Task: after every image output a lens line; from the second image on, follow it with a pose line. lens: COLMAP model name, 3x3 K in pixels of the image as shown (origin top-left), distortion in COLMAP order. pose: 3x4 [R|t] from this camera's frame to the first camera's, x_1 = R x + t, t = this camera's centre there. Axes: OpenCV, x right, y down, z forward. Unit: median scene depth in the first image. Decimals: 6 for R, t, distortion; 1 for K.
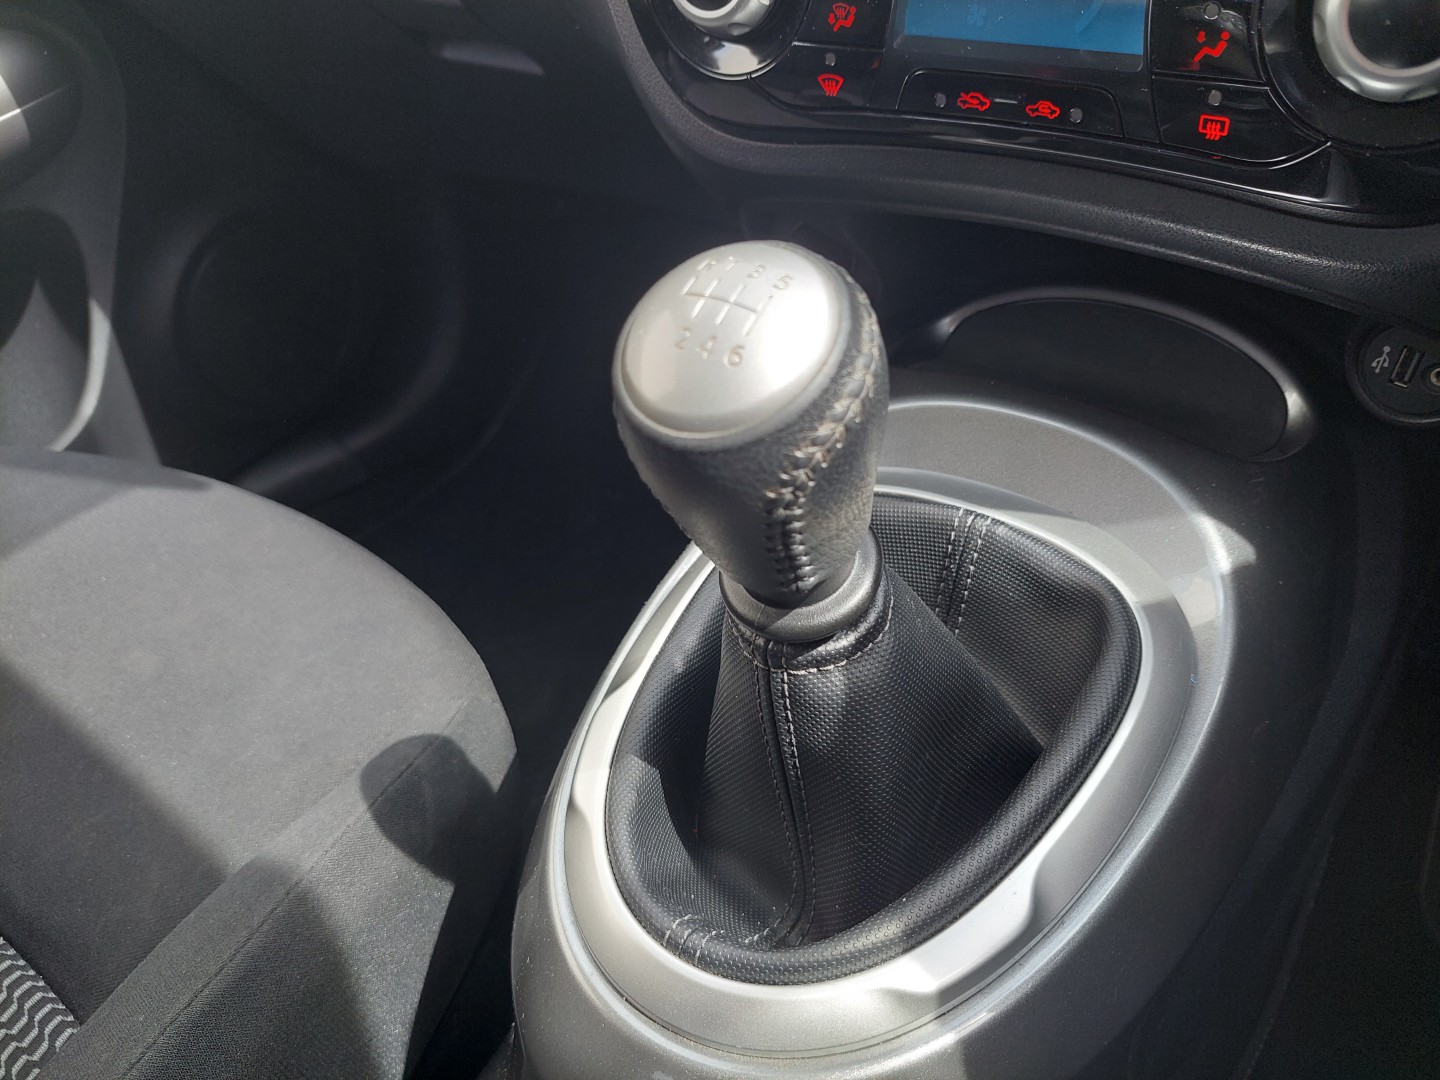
lens RADIAL K [[1077.0, 0, 716.3], [0, 1077.0, 503.5], [0, 0, 1]] dist [-0.006746, -0.001434]
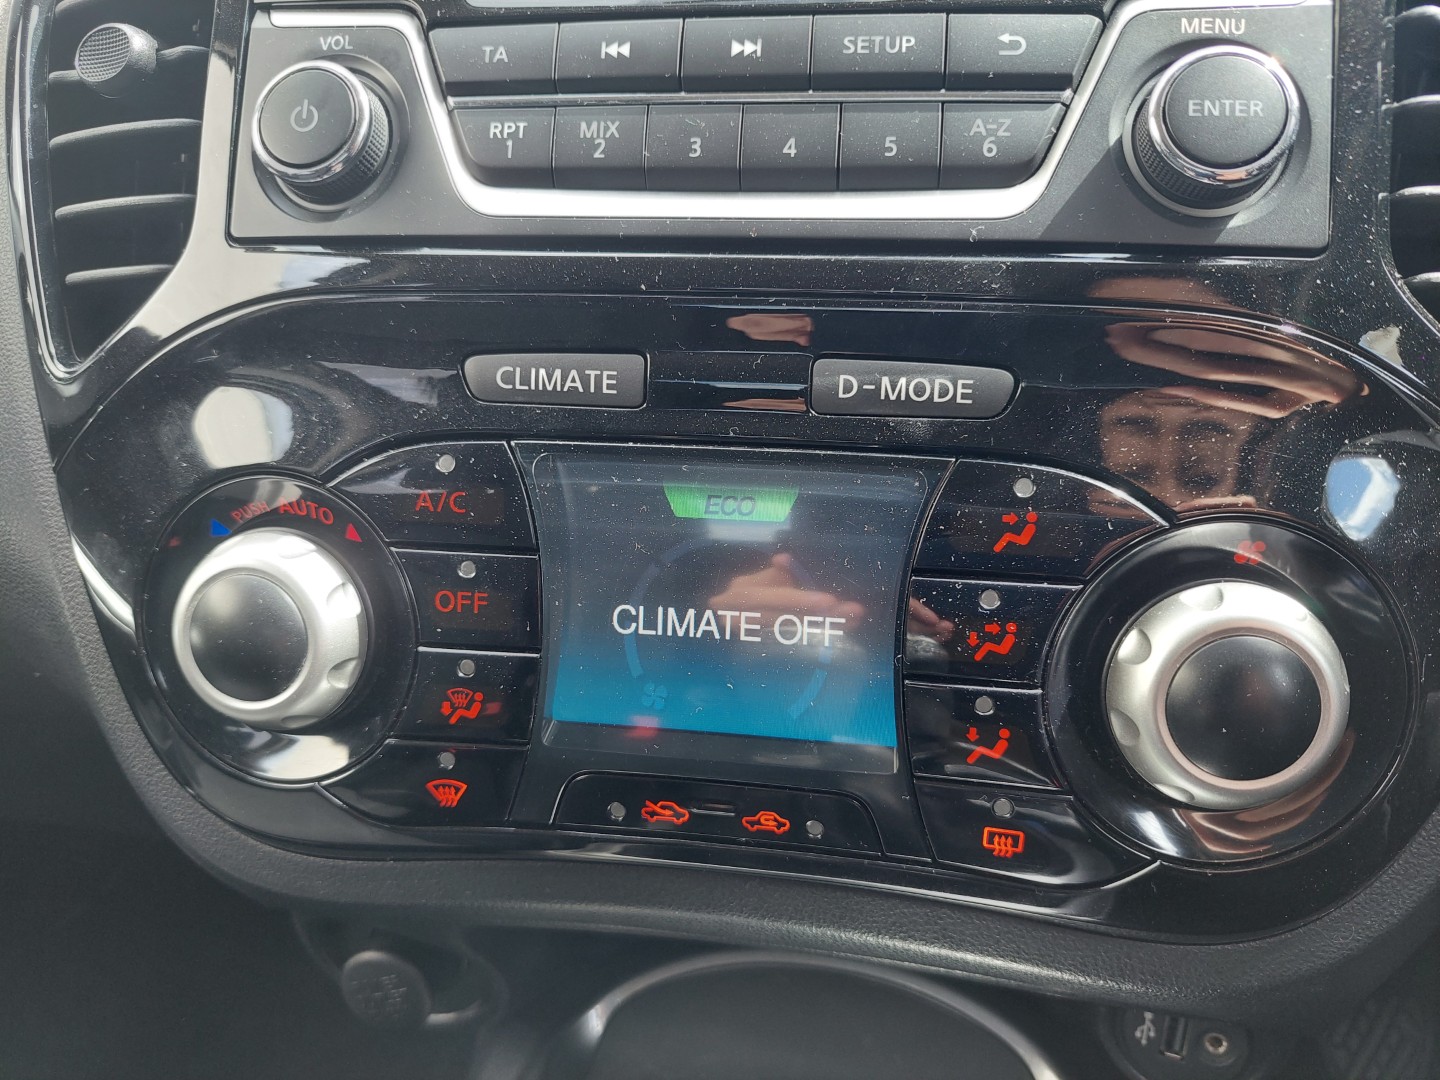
lens RADIAL K [[1084.2, 0, 720.0], [0, 1084.2, 540.0], [0, 0, 1]] dist [0.061414, -0.126880]
pose [[0.912983, -0.014575, 0.407737, -0.018583], [0.186810, 0.903385, -0.386002, -0.282788], [-0.362718, 0.428583, 0.827498, 0.357293]]
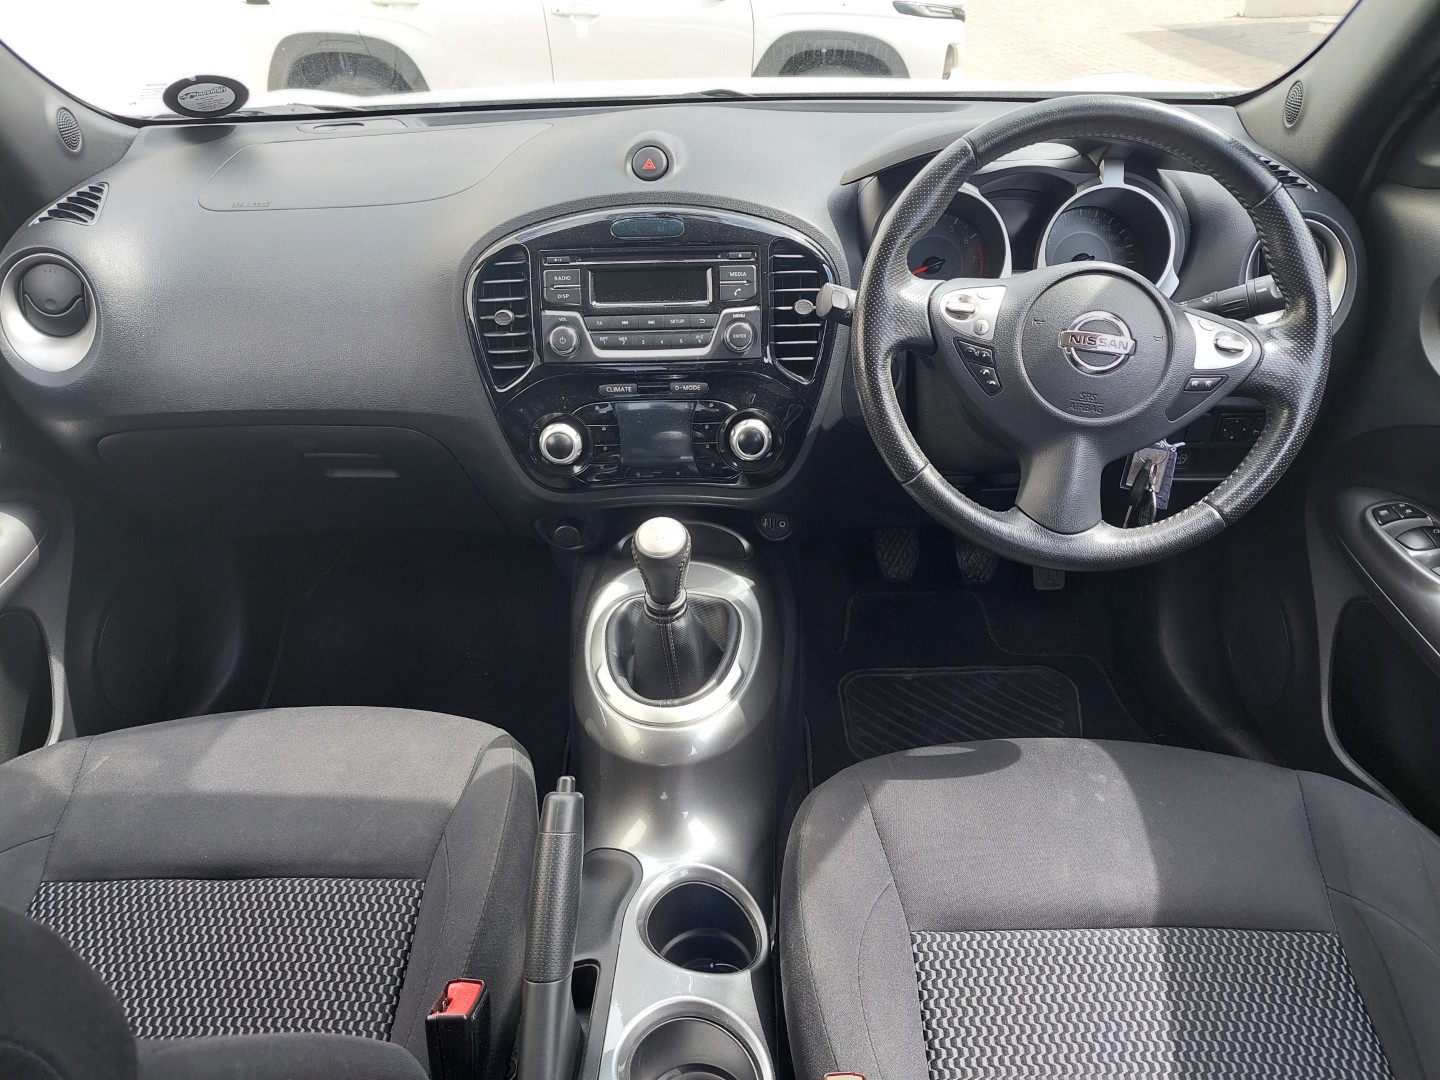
lens RADIAL K [[963.8, 0, 720.0], [0, 963.8, 540.0], [0, 0, 1]] dist [0.003482, -0.086431]
pose [[0.837346, -0.205545, 0.506559, -1.289983], [0.305901, 0.944142, -0.122555, 0.300705], [-0.453074, 0.257578, 0.853451, -1.849796]]
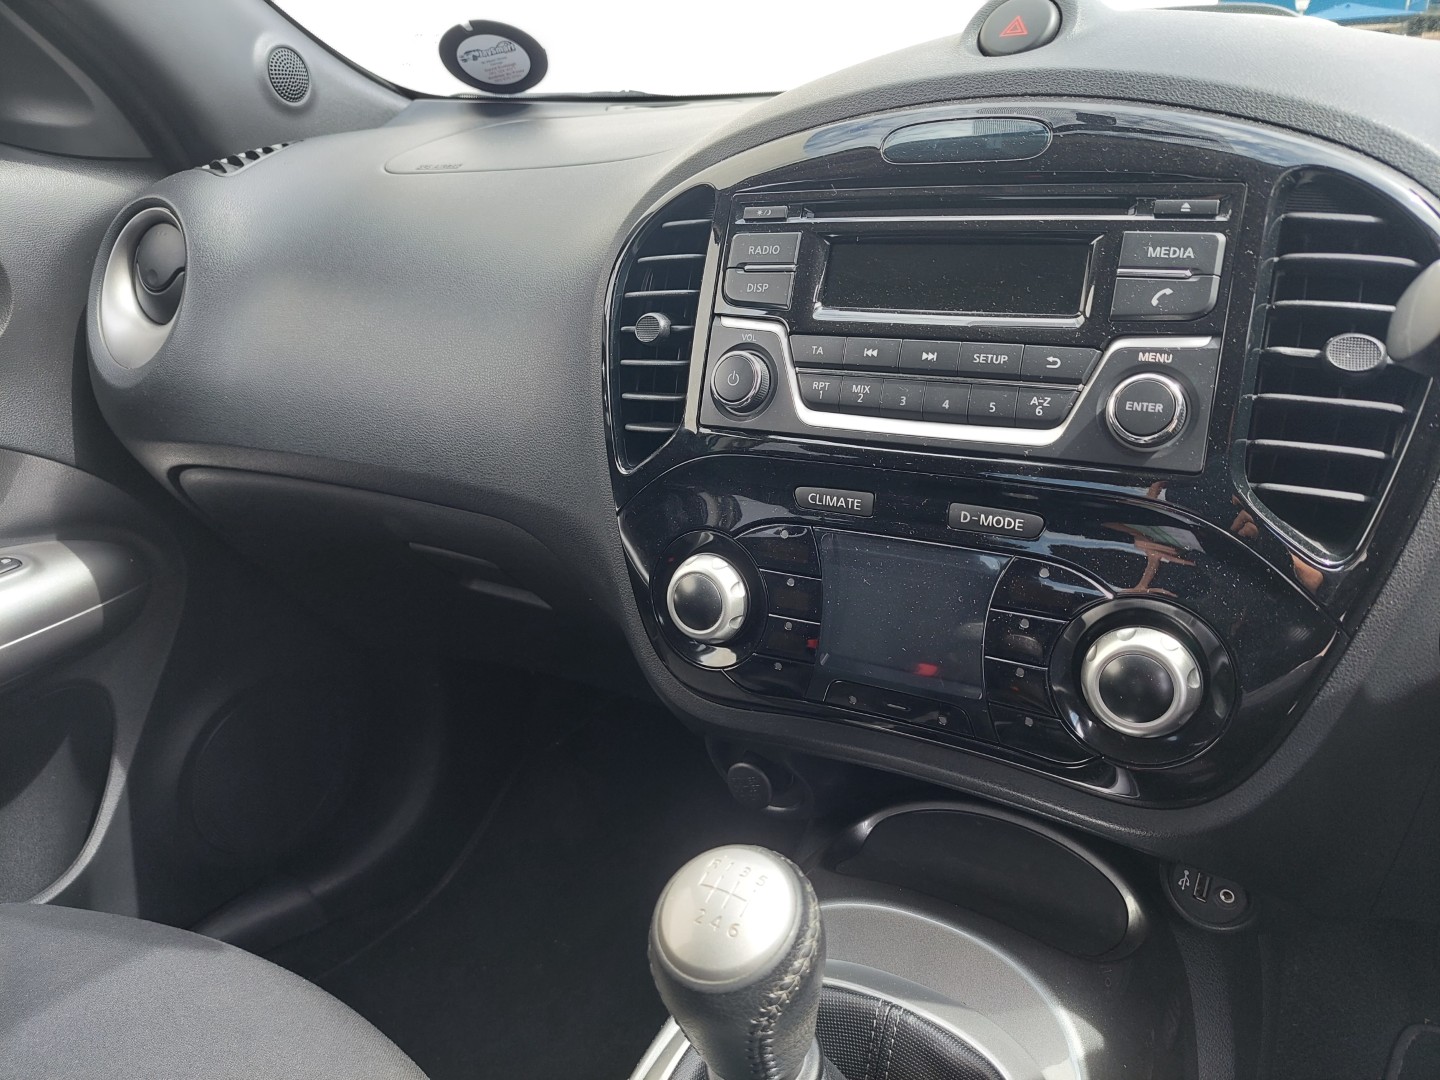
lens RADIAL K [[1033.7, 0, 720.0], [0, 1033.7, 540.0], [0, 0, 1]] dist [0.012092, -0.001911]
pose [[0.997459, 0.037017, 0.060867, -0.078459], [-0.013217, 0.935727, -0.352477, -0.089510], [-0.070003, 0.350777, 0.933839, -0.439863]]
